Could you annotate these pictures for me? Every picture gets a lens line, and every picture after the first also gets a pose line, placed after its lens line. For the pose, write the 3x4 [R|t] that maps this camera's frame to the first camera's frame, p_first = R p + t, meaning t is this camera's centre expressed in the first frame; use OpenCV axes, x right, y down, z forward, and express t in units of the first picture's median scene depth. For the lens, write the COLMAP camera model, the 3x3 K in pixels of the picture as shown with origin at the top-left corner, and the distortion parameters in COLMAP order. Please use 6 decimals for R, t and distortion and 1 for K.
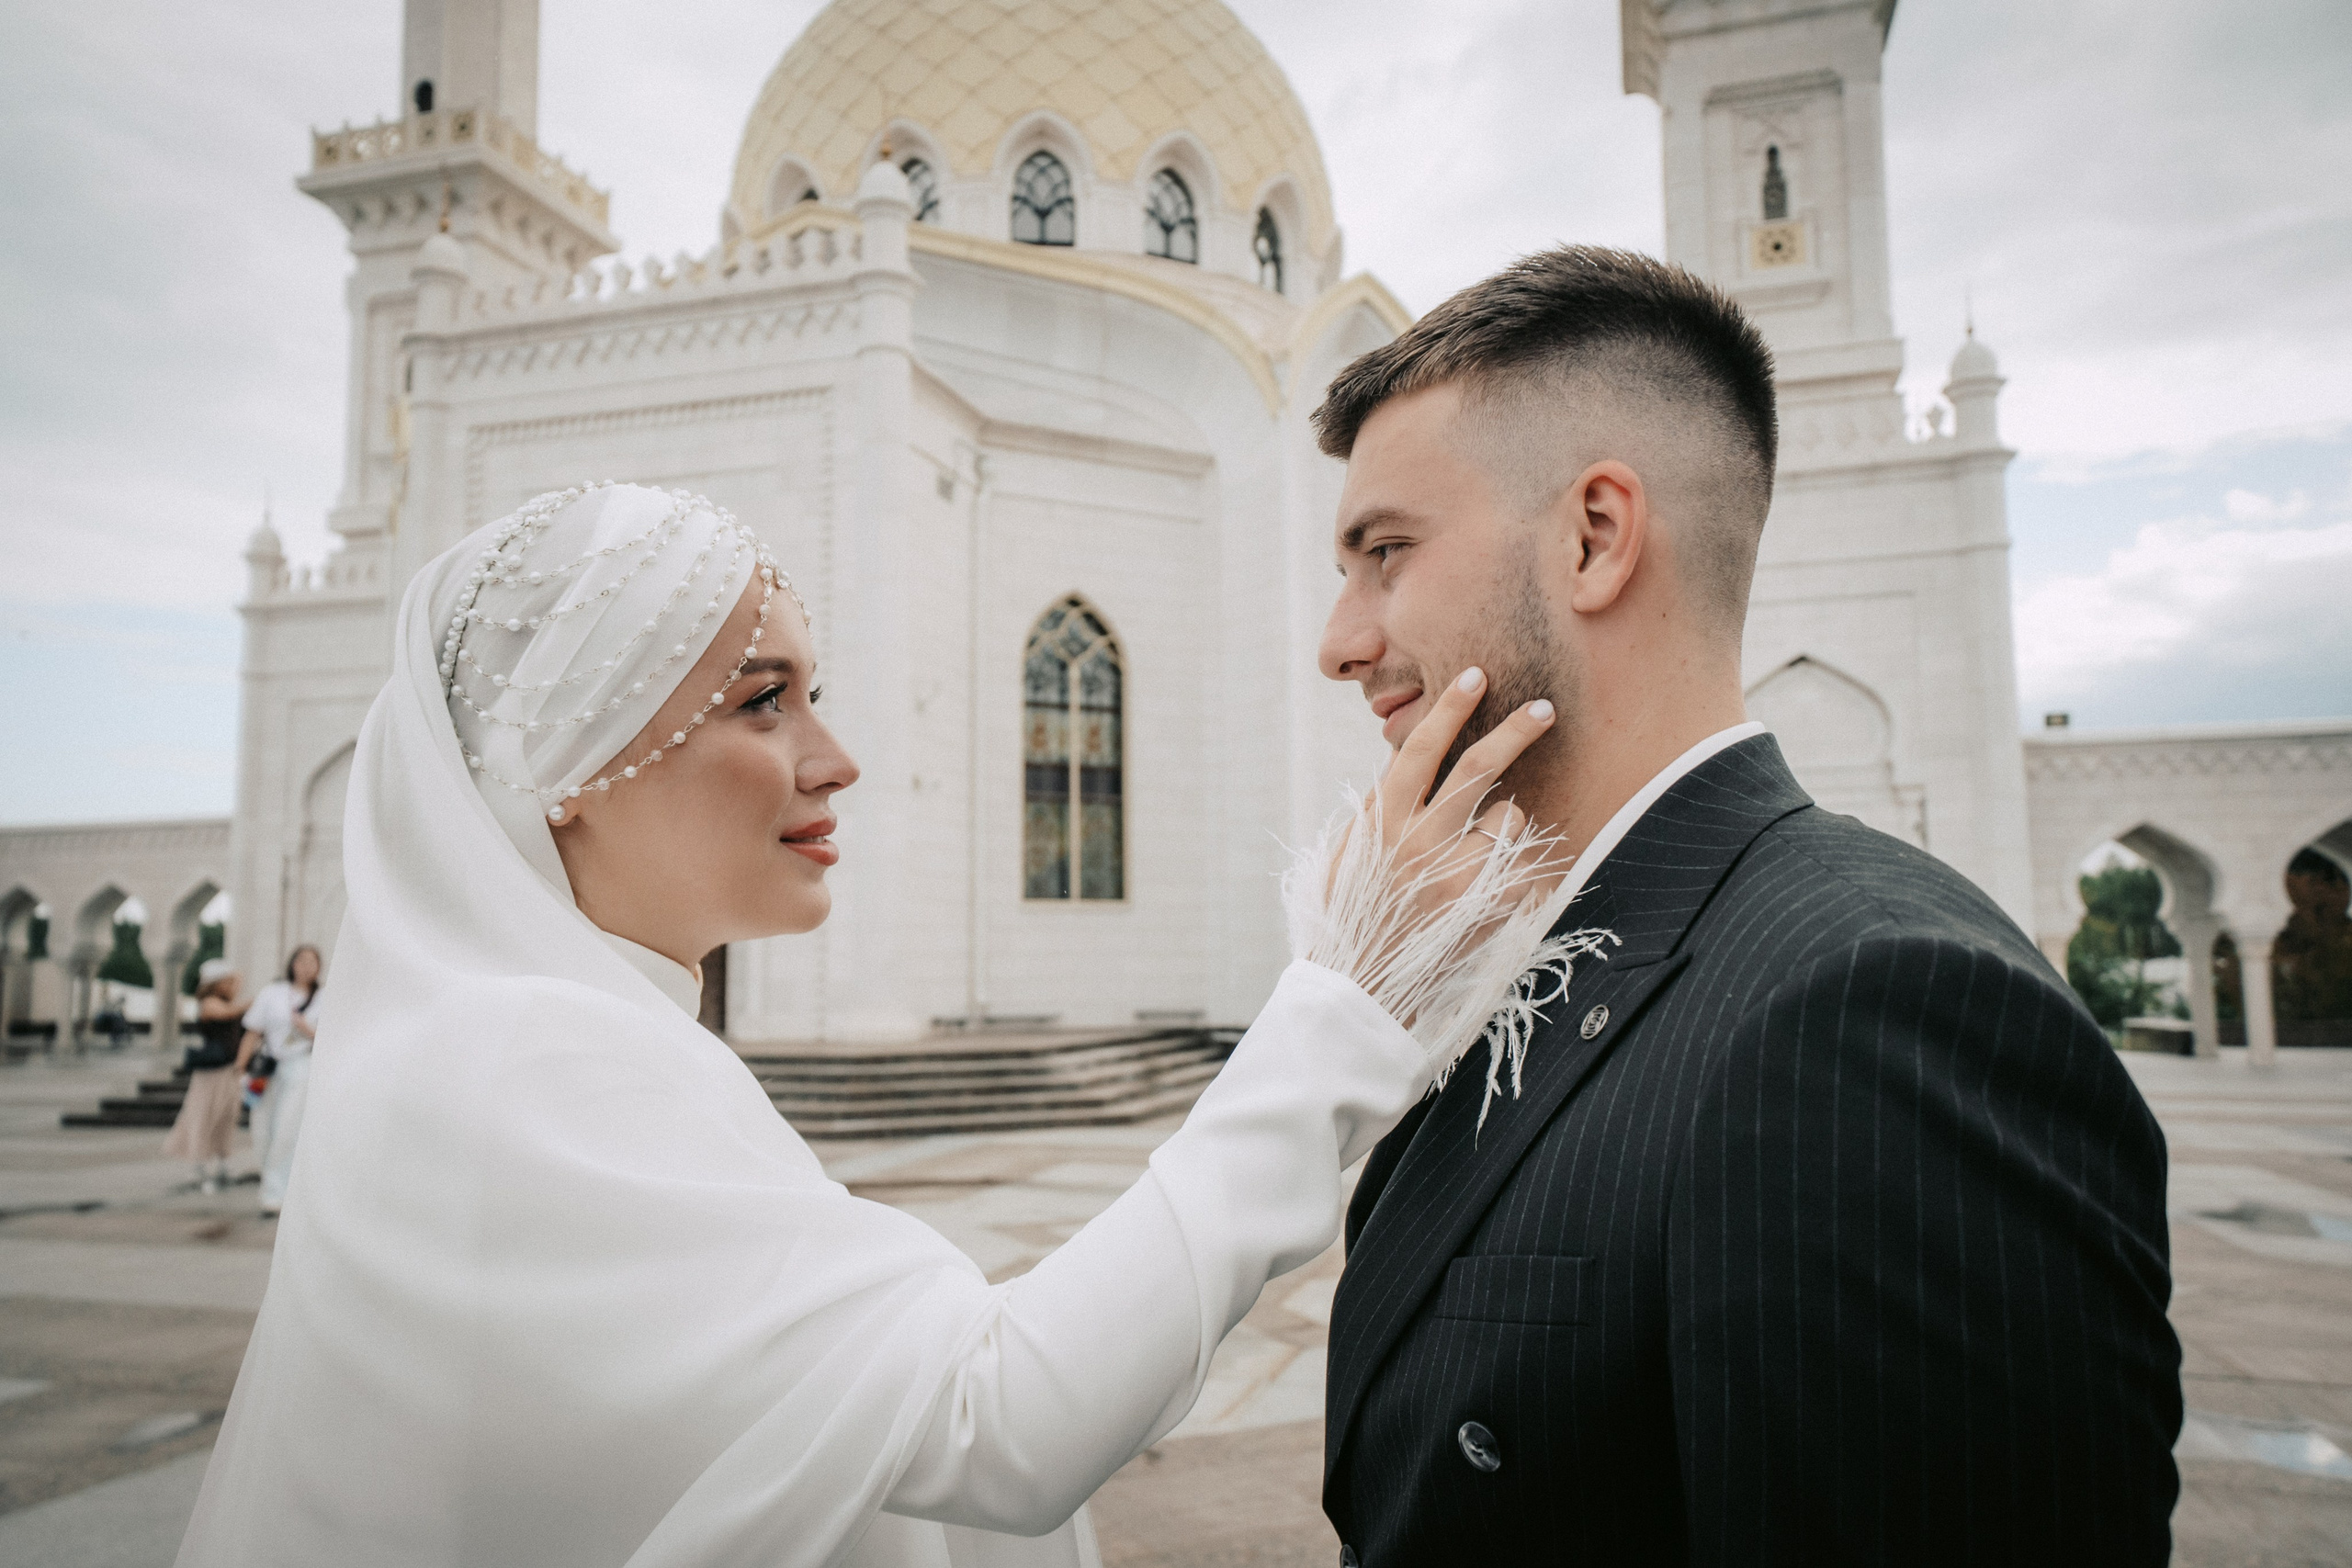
lens RADIAL K [[1659.8, 0, 1184.0], [0, 1659.8, 783.9], [0, 0, 1]] dist [0.021733, -0.001326]
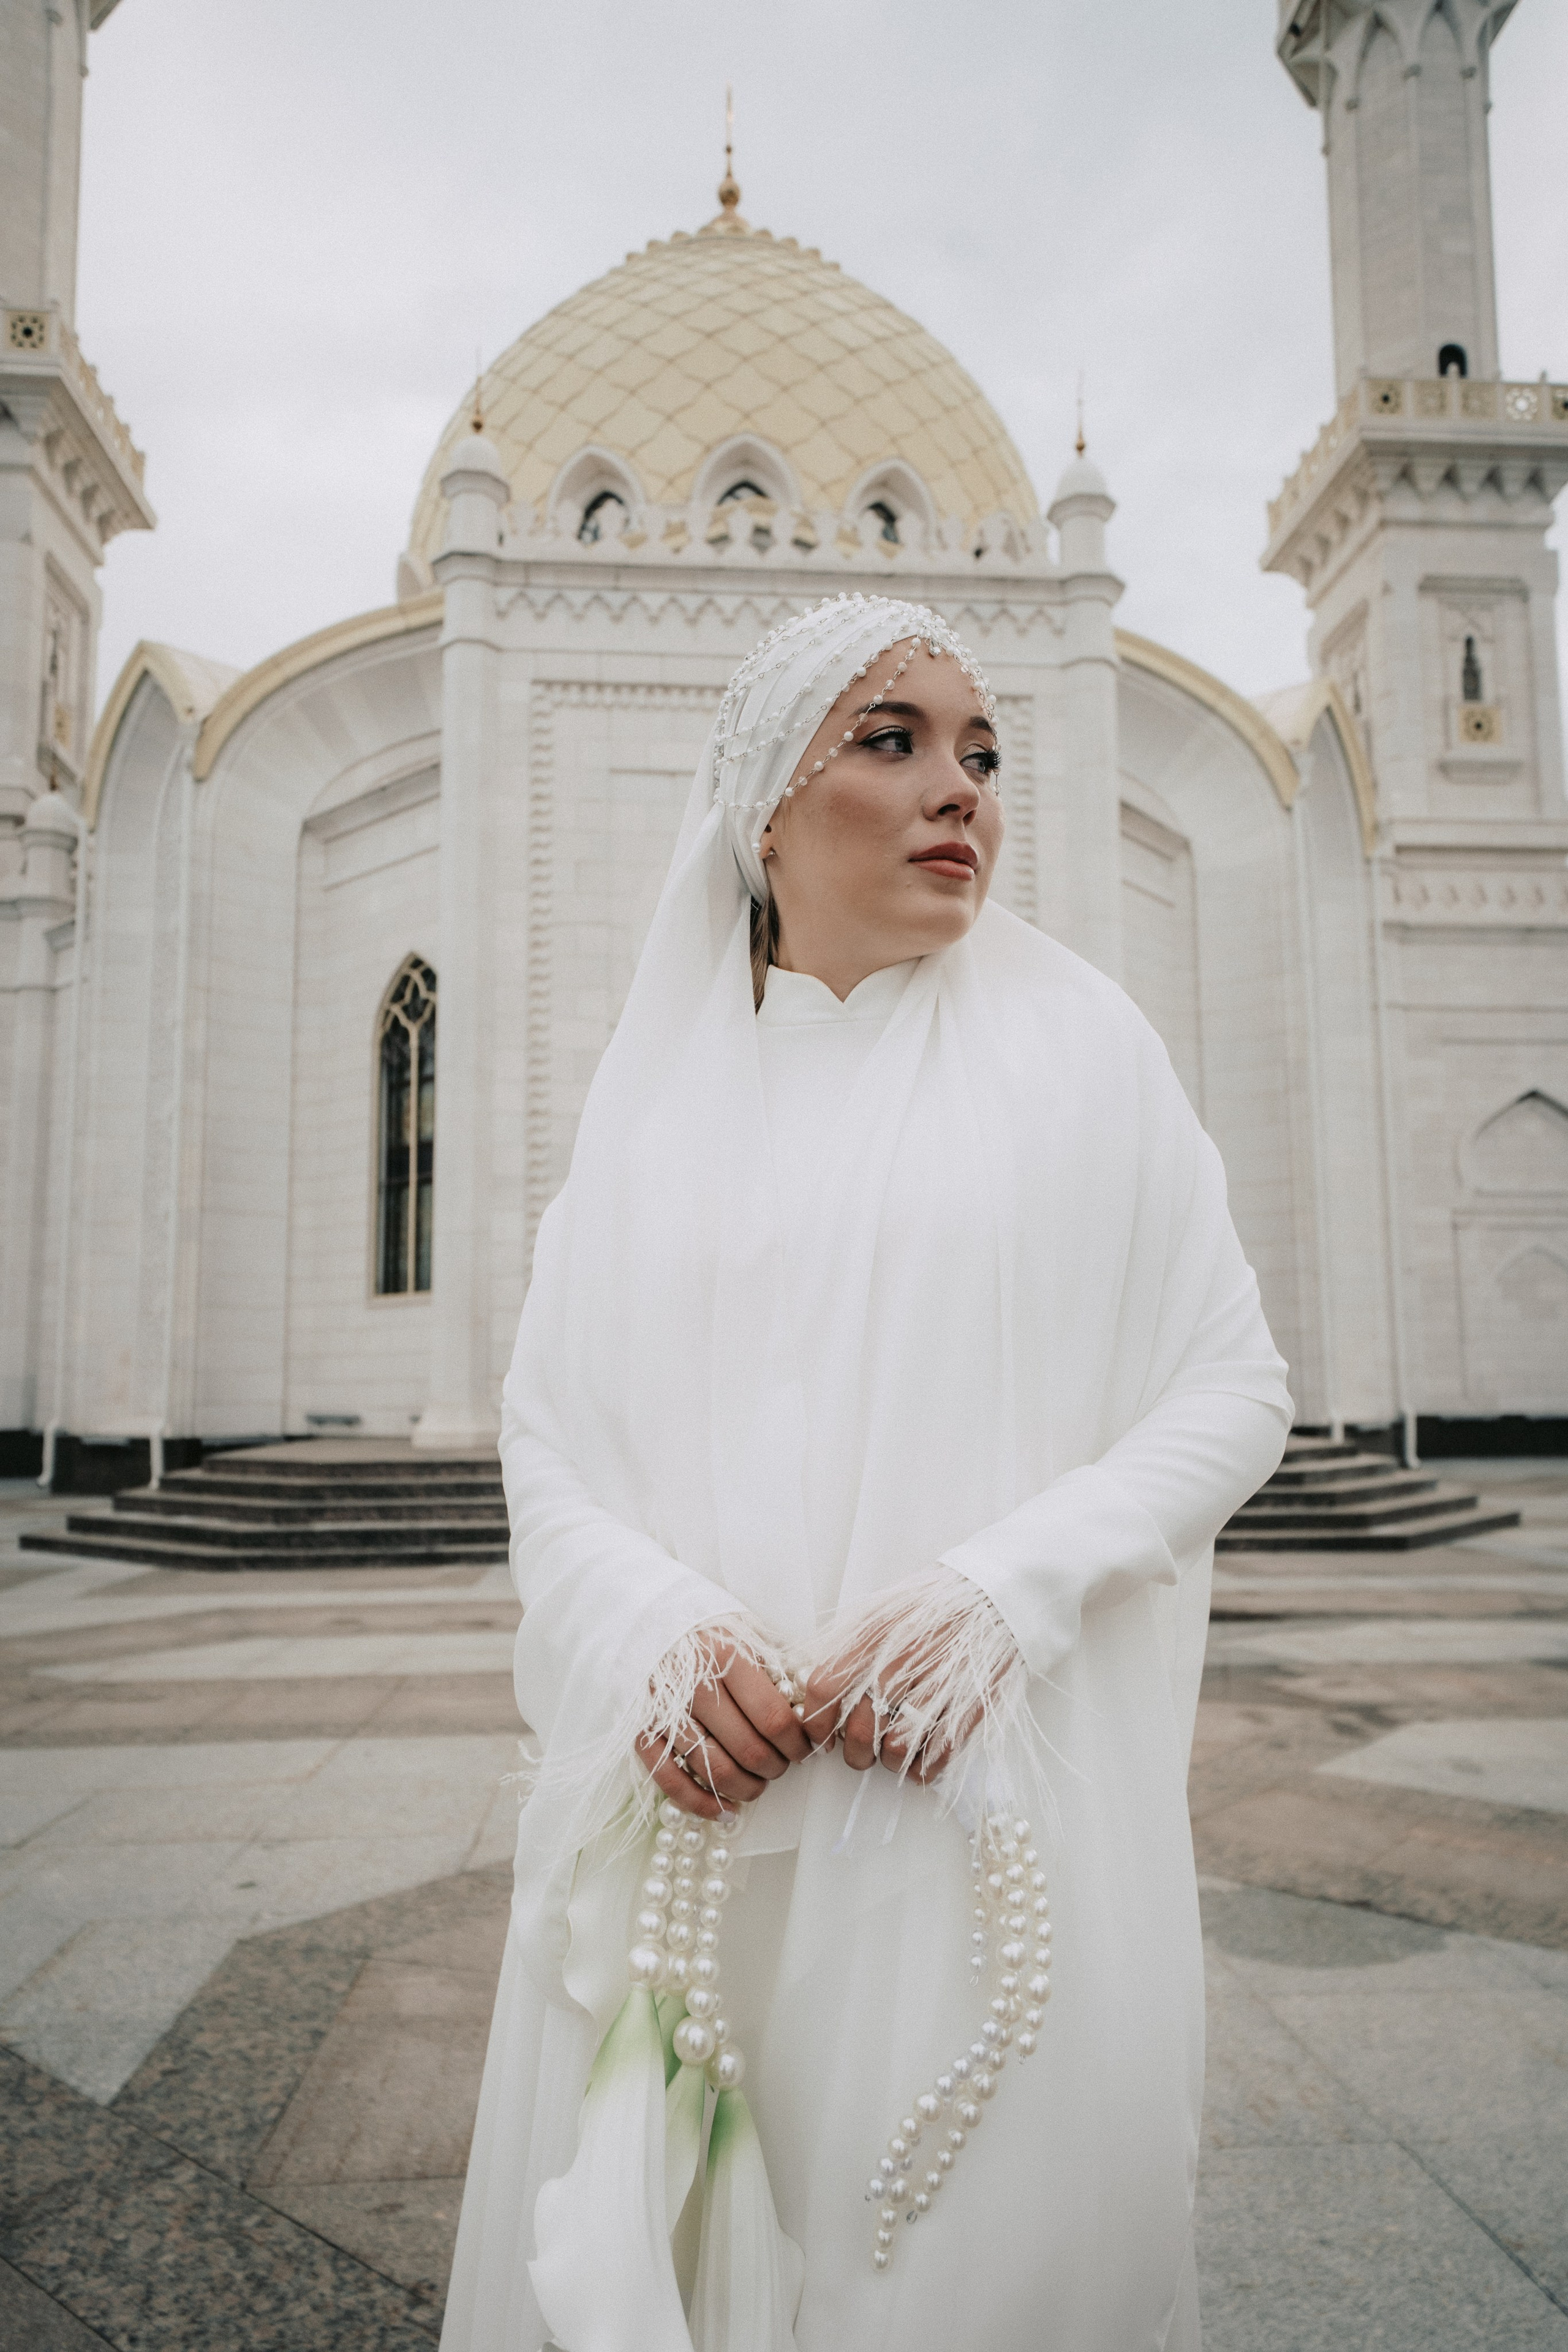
lens RADIAL K [[1543.8, 0, 785.8], [0, 1543.8, 1193.0], [0, 0, 1]] dist [0.022778, 0.001419]
pose [[0.927891, 0.046463, 0.369946, -0.451923], [-0.040250, 0.998889, -0.024499, 0.035192], [-0.370674, 0.007842, 0.928730, 0.210395]]
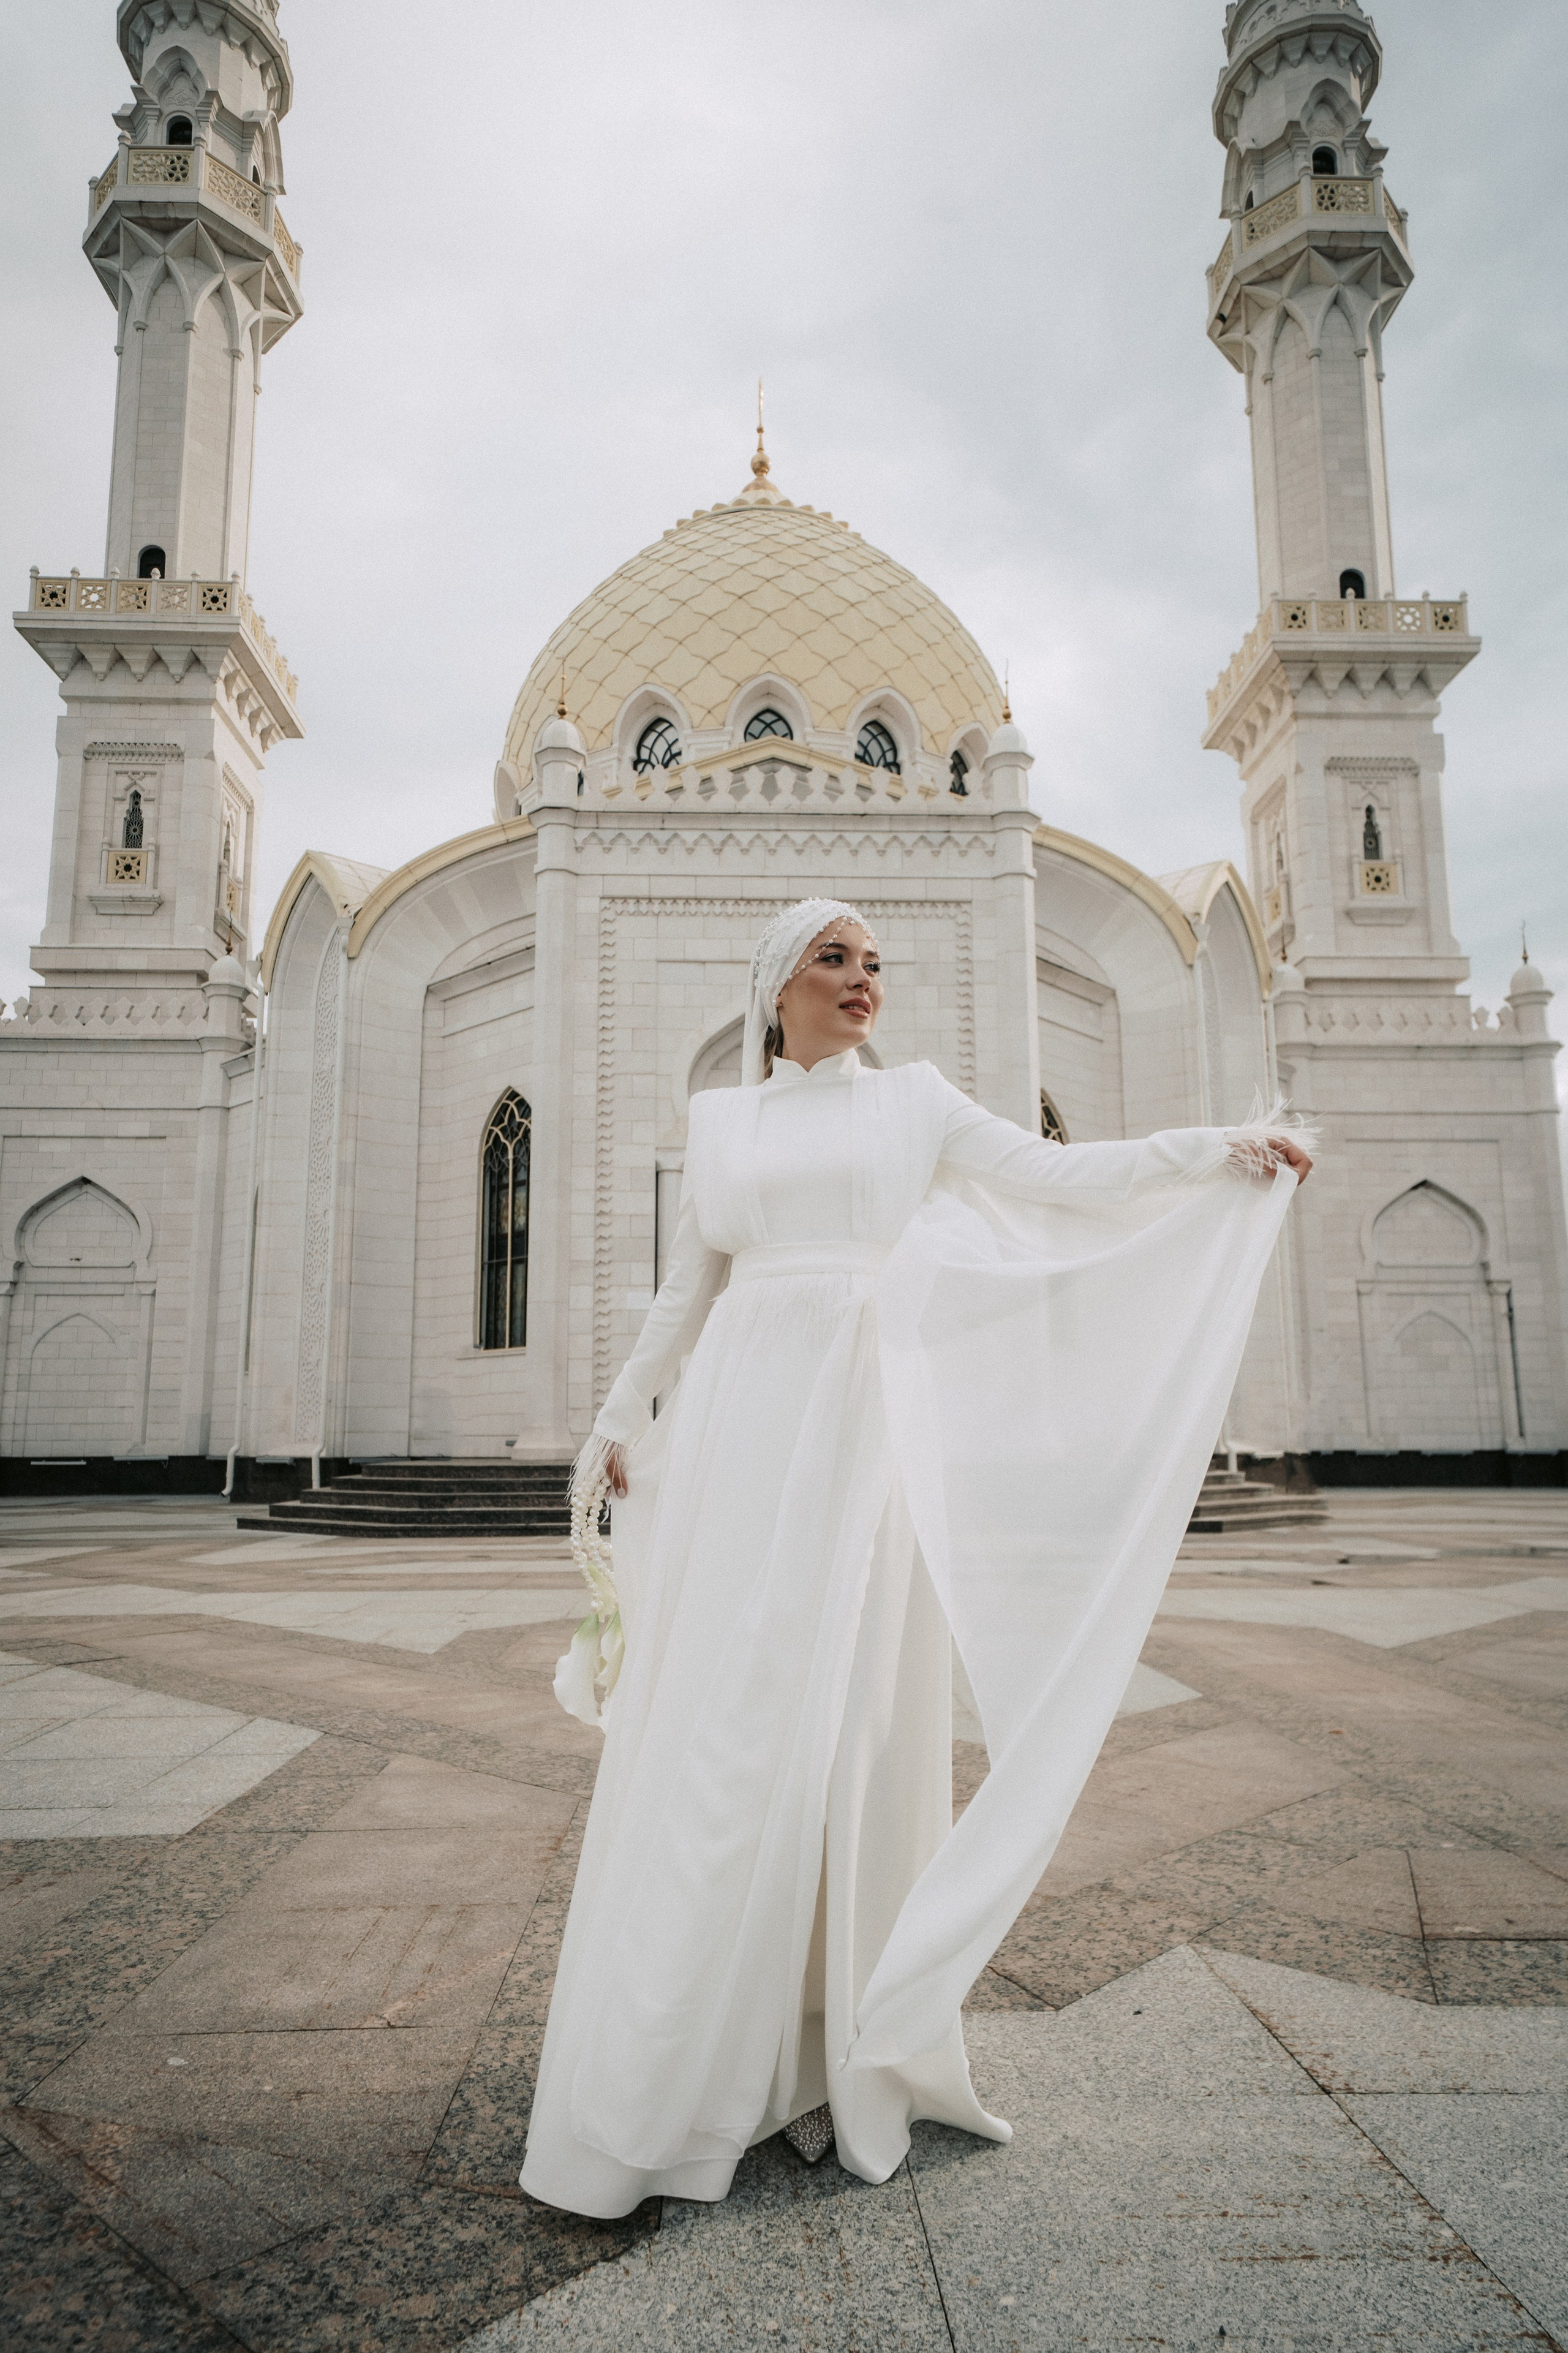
lens RADIAL K [[1446.3, 0, 771.0], [0, 1446.3, 1193.7], [0, 0, 1]] dist [0.017724, 0.000996]
pose [[0.943872, 0.058970, 0.325005, -0.483909], [-0.039411, 0.997011, -0.066447, 0.030529], [-0.327952, 0.049909, 0.943375, 0.063194]]
